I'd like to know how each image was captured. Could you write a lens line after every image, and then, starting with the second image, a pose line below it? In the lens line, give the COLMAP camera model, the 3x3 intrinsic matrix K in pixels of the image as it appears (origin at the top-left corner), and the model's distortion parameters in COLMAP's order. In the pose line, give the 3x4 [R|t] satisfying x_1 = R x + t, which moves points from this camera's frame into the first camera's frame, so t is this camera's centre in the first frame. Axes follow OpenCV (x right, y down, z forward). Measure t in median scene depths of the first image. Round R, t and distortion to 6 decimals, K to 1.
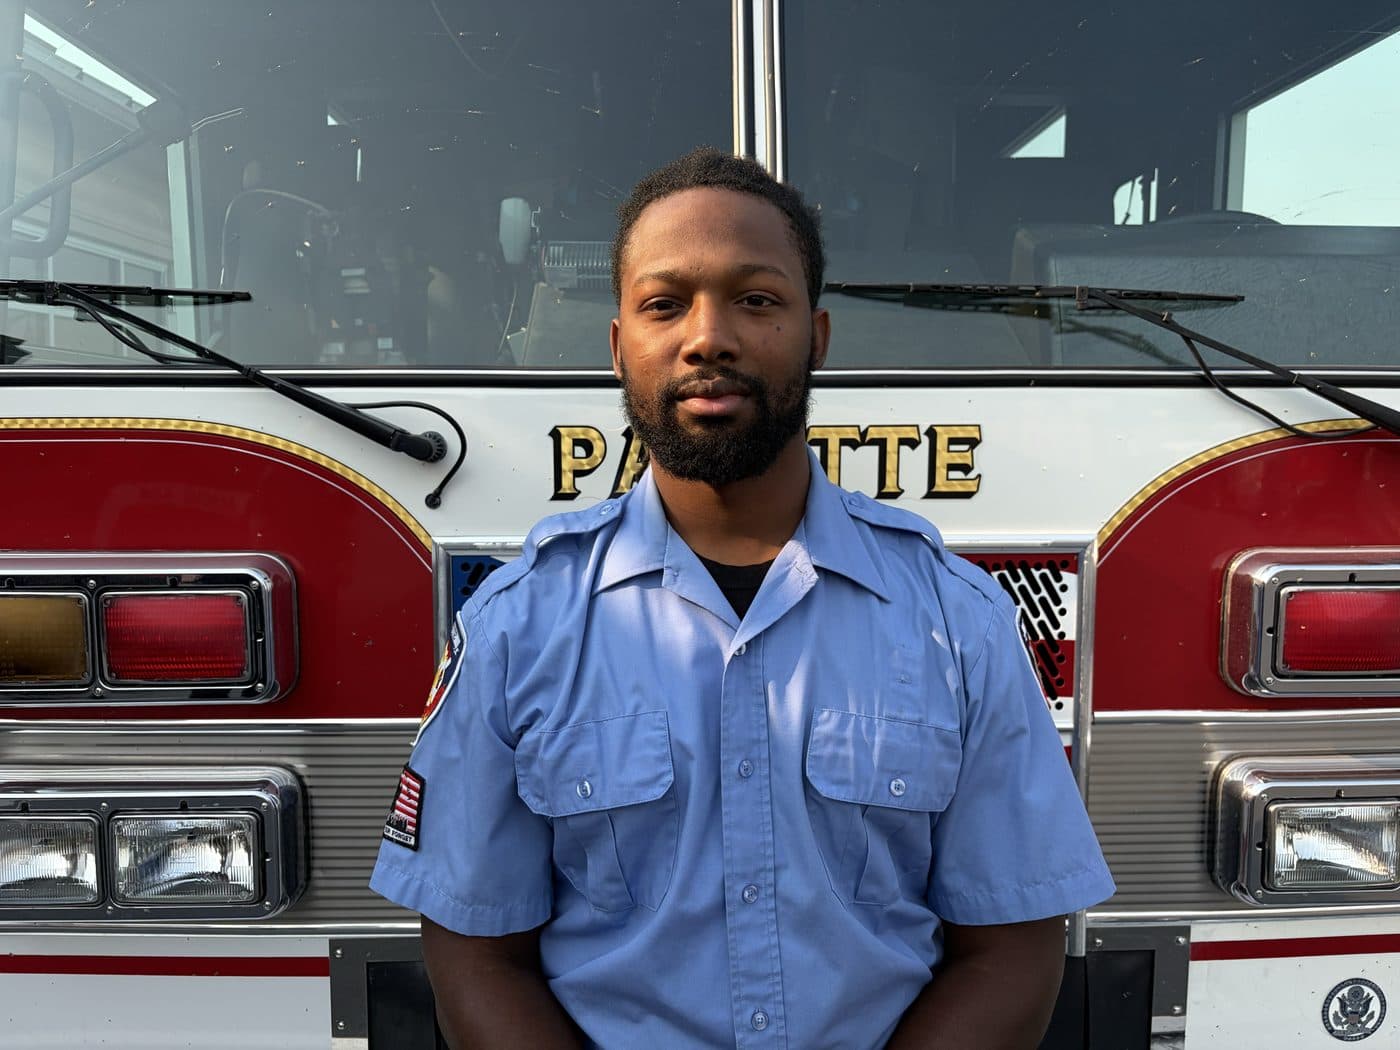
lens RADIAL K [[1083.5, 0, 689.7], [0, 1083.5, 532.4], [0, 0, 1]] dist [0.035180, -0.054781]
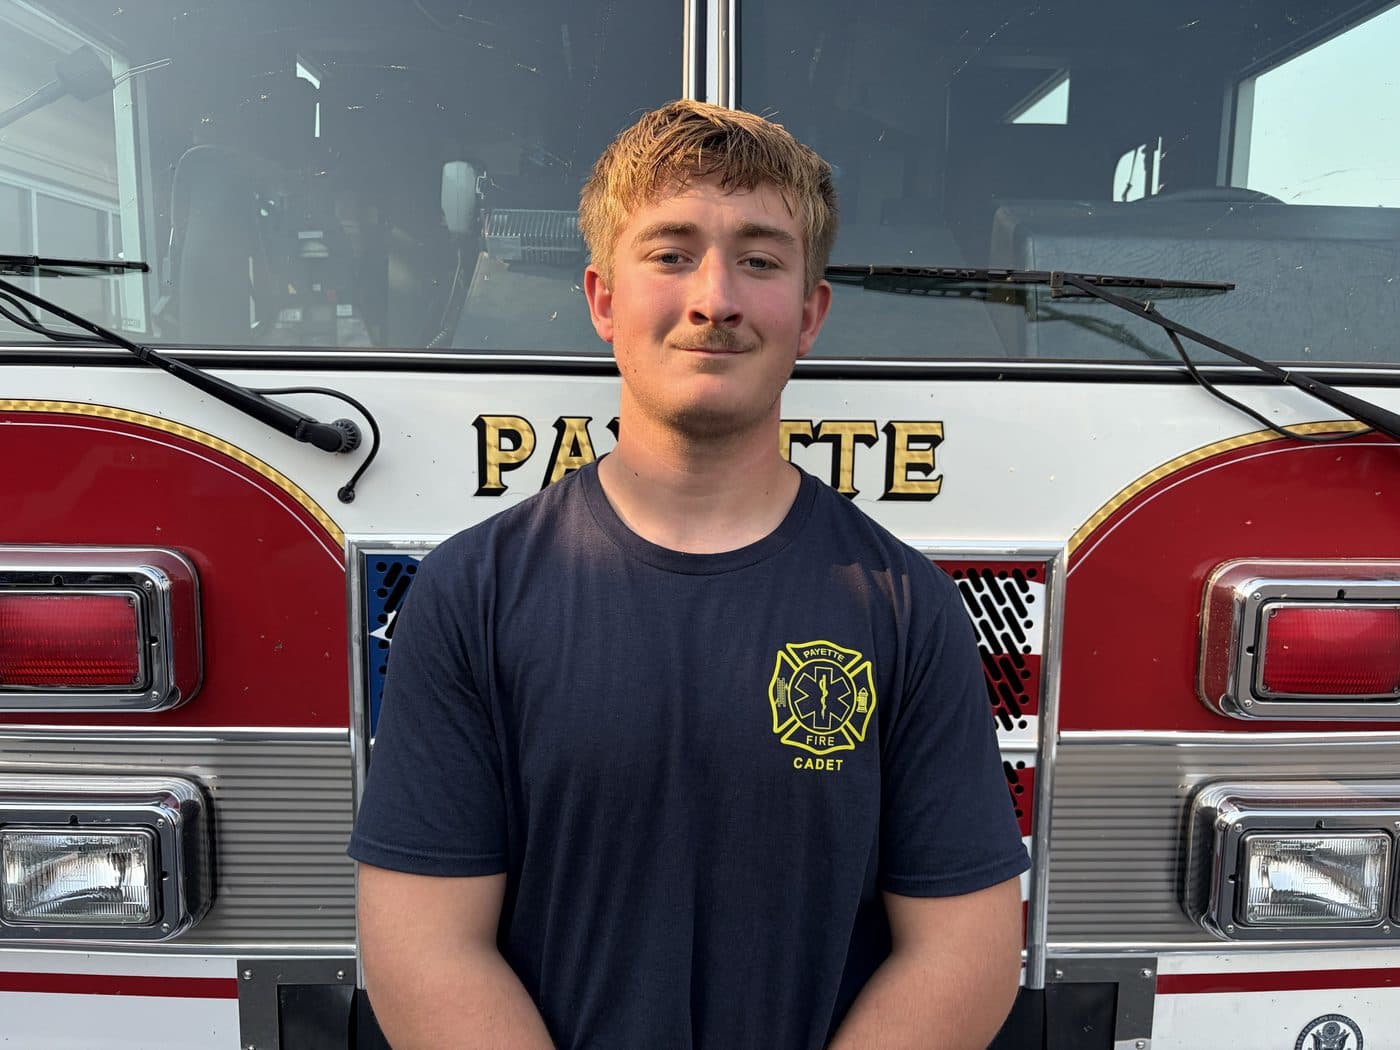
lens RADIAL K [[1083.5, 0, 697.6], [0, 1083.5, 529.5], [0, 0, 1]] dist [0.035180, -0.054781]
pose [[0.999878, 0.015533, 0.001696, 0.059038], [-0.015580, 0.999350, 0.032506, -0.033856], [-0.001190, -0.032529, 0.999470, 0.077686]]
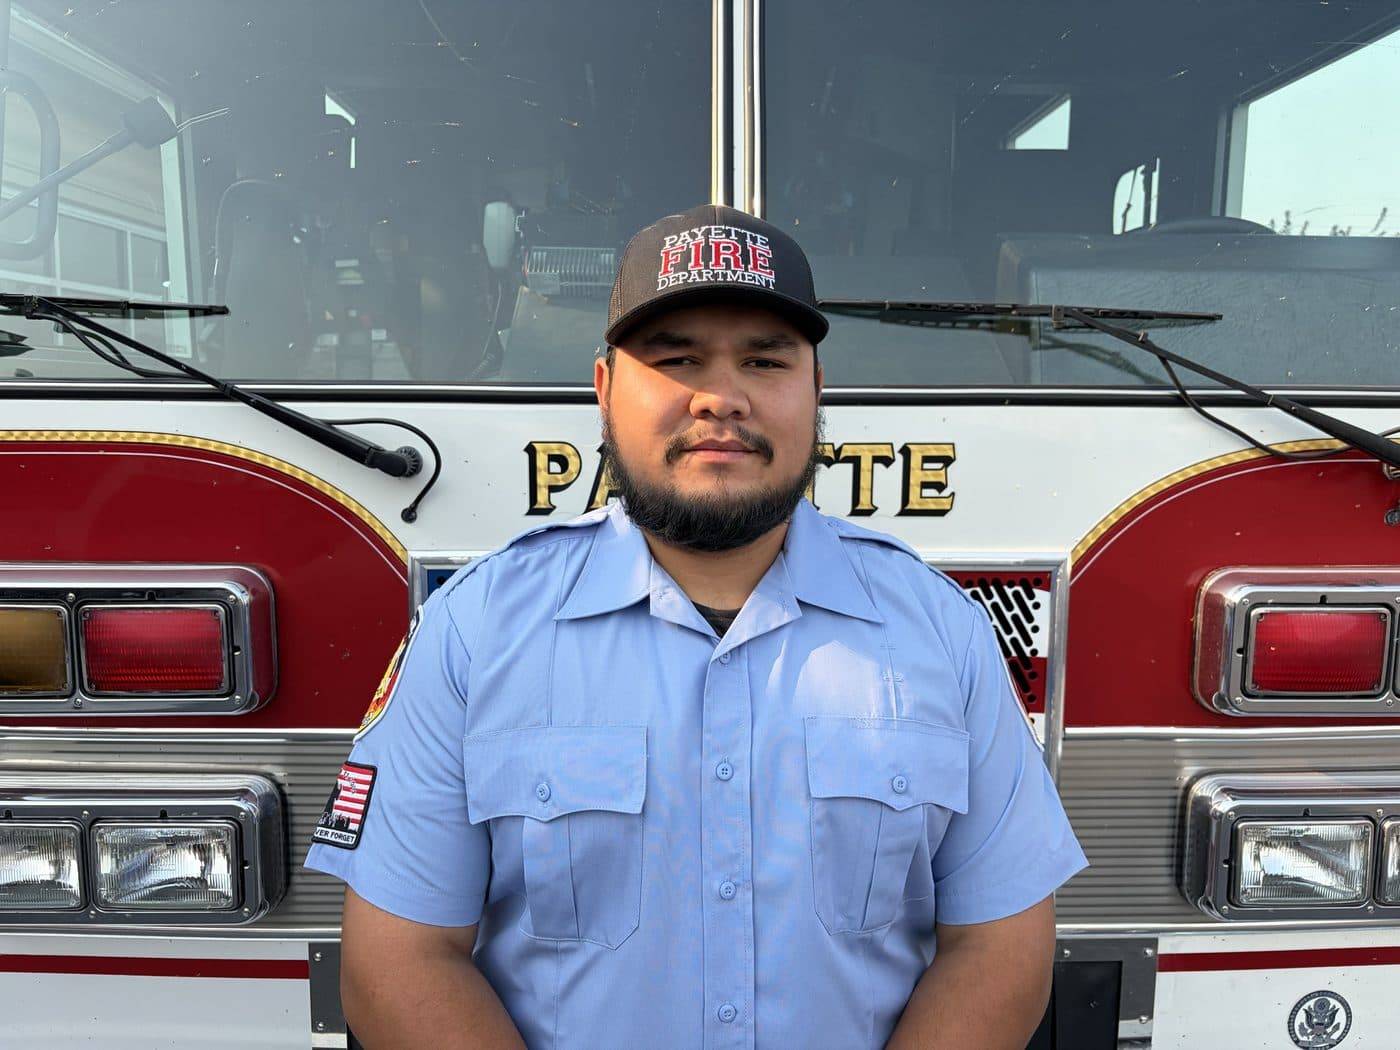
lens RADIAL K [[1083.5, 0, 692.7], [0, 1083.5, 530.5], [0, 0, 1]] dist [0.035180, -0.054781]
pose [[0.999940, 0.007556, -0.007923, 0.034300], [-0.007342, 0.999617, 0.026698, -0.043226], [0.008122, -0.026639, 0.999612, -0.005241]]
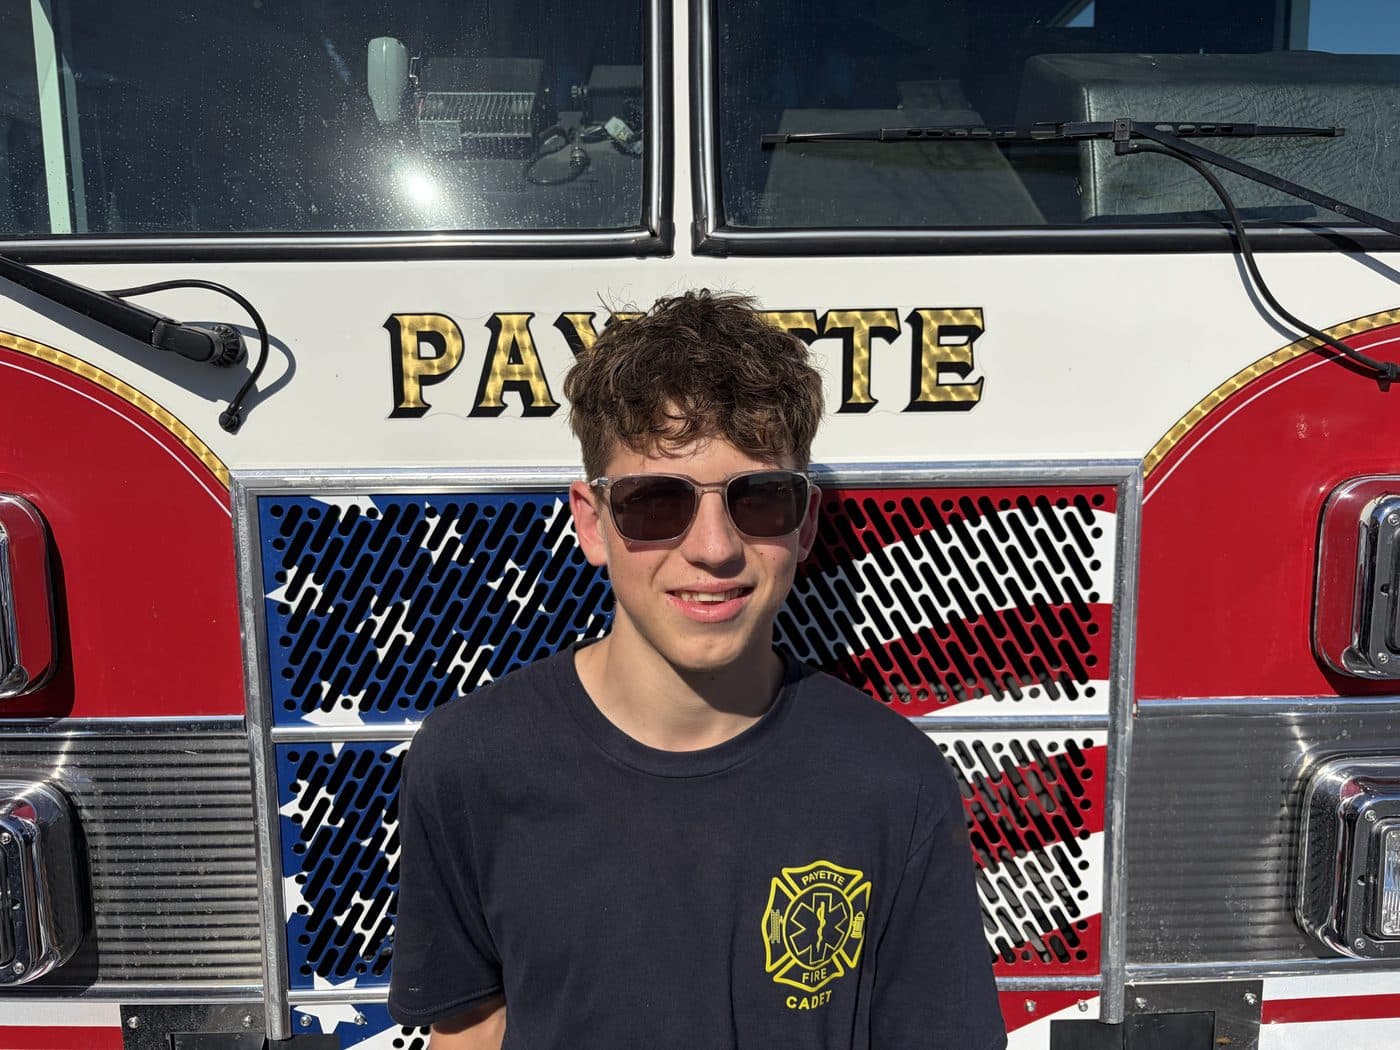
lens RADIAL K [[1083.5, 0, 697.4], [0, 1083.5, 535.4], [0, 0, 1]] dist [0.035180, -0.054781]
pose [[0.999899, -0.008693, -0.011243, 0.084283], [0.009143, 0.999133, 0.040626, 0.021046], [0.010880, -0.040725, 0.999111, 0.269195]]
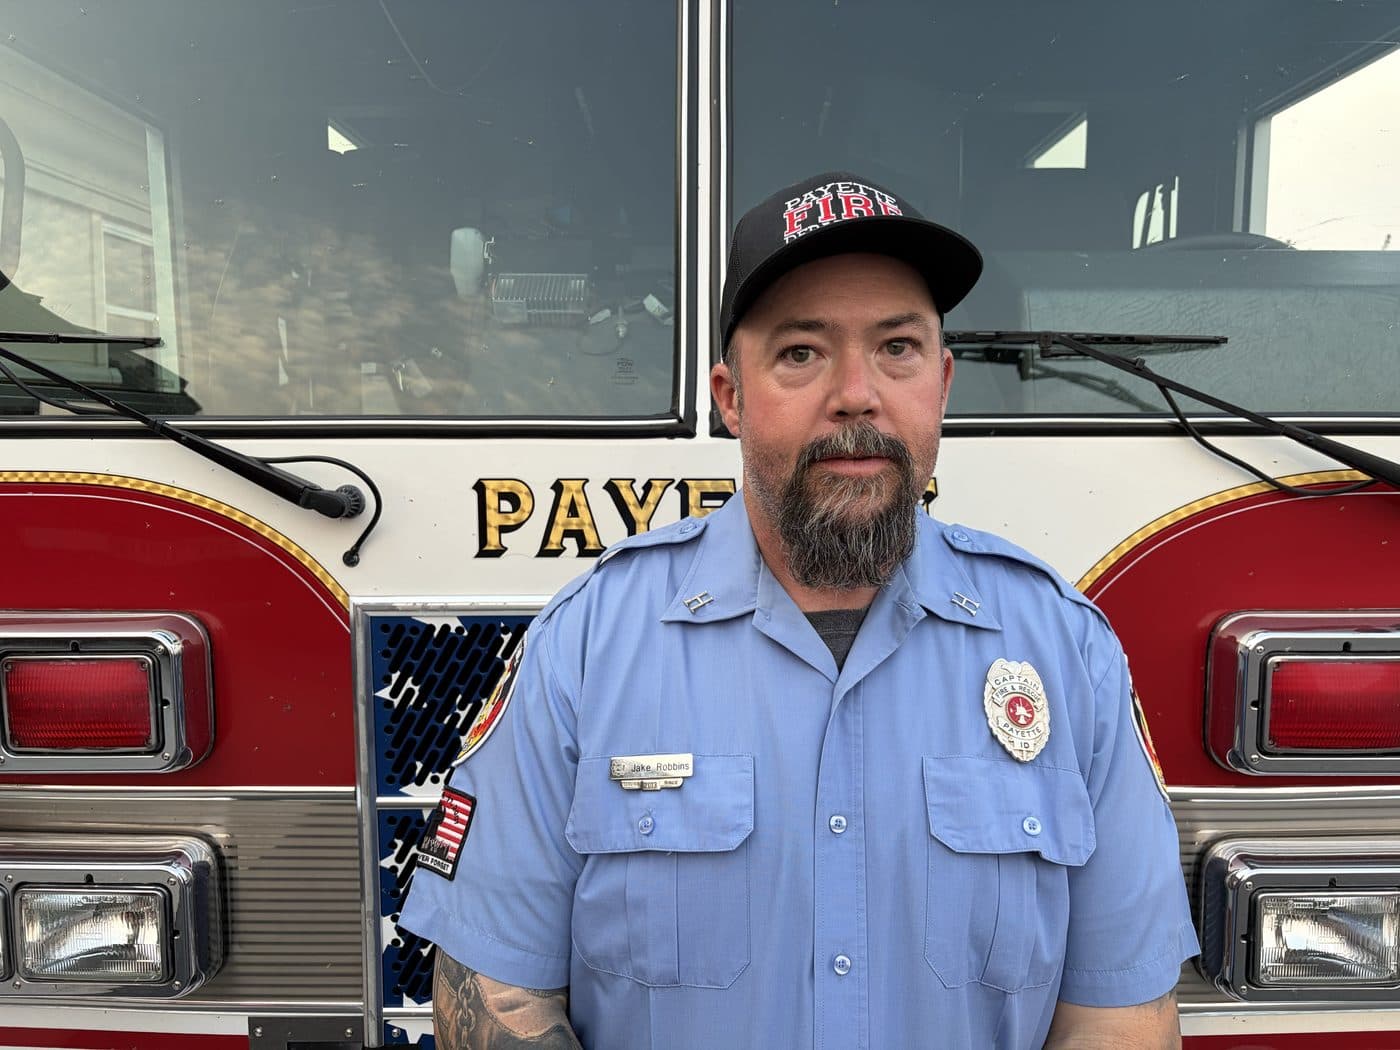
lens RADIAL K [[1083.5, 0, 692.9], [0, 1083.5, 531.1], [0, 0, 1]] dist [0.035180, -0.054781]
pose [[0.999176, 0.001637, -0.040564, 0.097082], [-0.001638, 0.999999, 0.000019, -0.052553], [0.040564, 0.000047, 0.999177, 0.068095]]
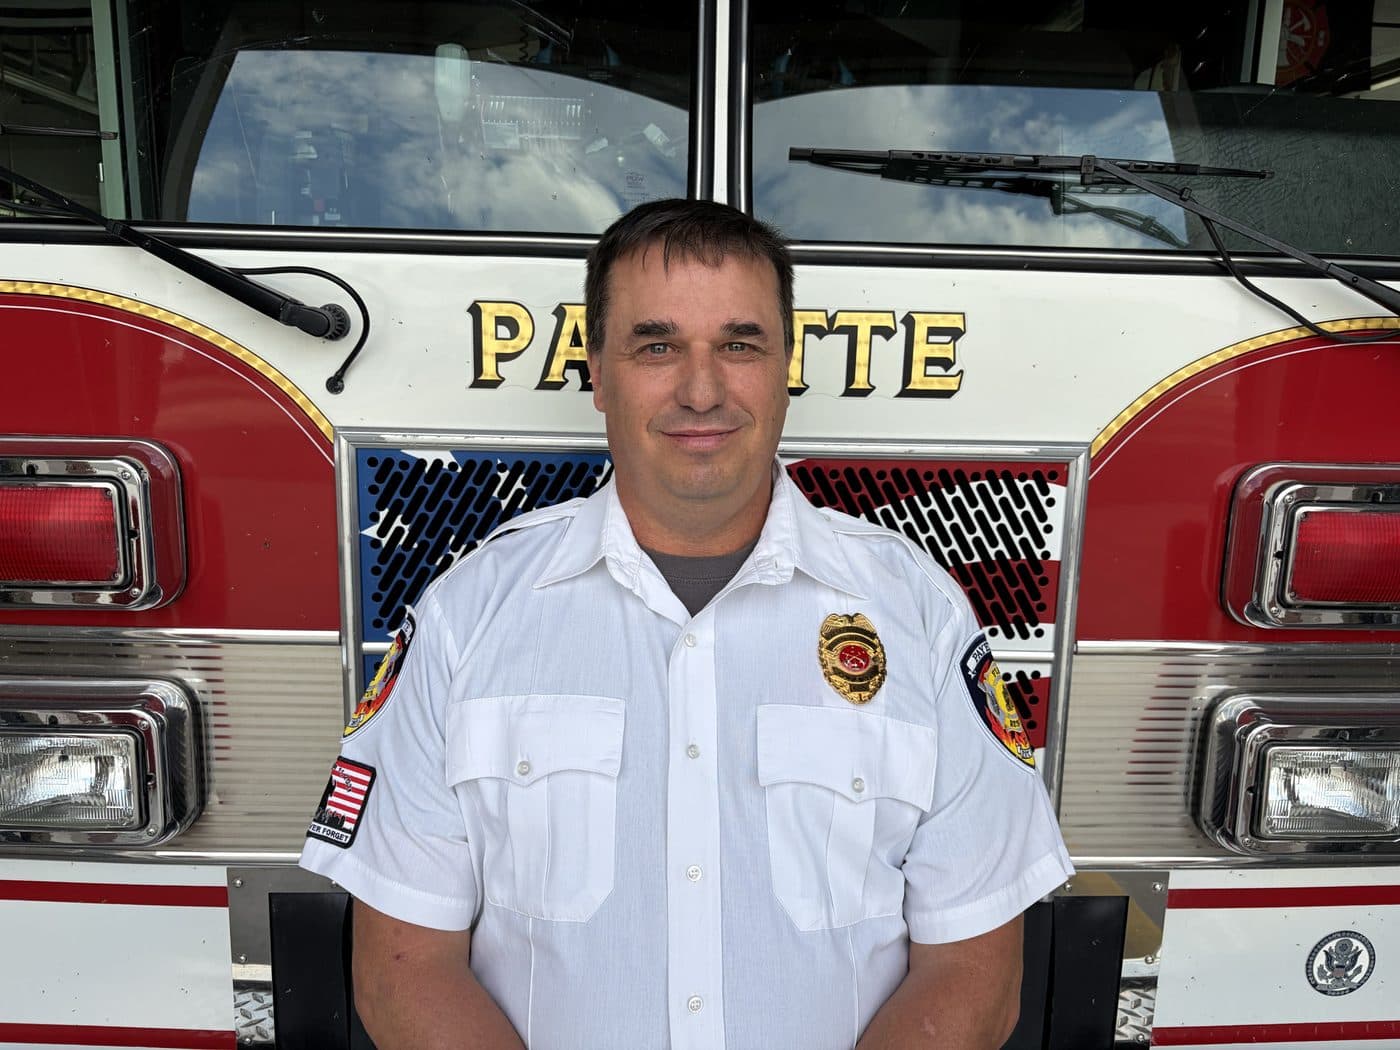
lens RADIAL K [[1083.5, 0, 699.8], [0, 1083.5, 534.2], [0, 0, 1]] dist [0.035180, -0.054781]
pose [[0.999677, 0.023510, 0.009659, 0.050206], [-0.024237, 0.996193, 0.083732, 0.009965], [-0.007654, -0.083939, 0.996441, 0.116649]]
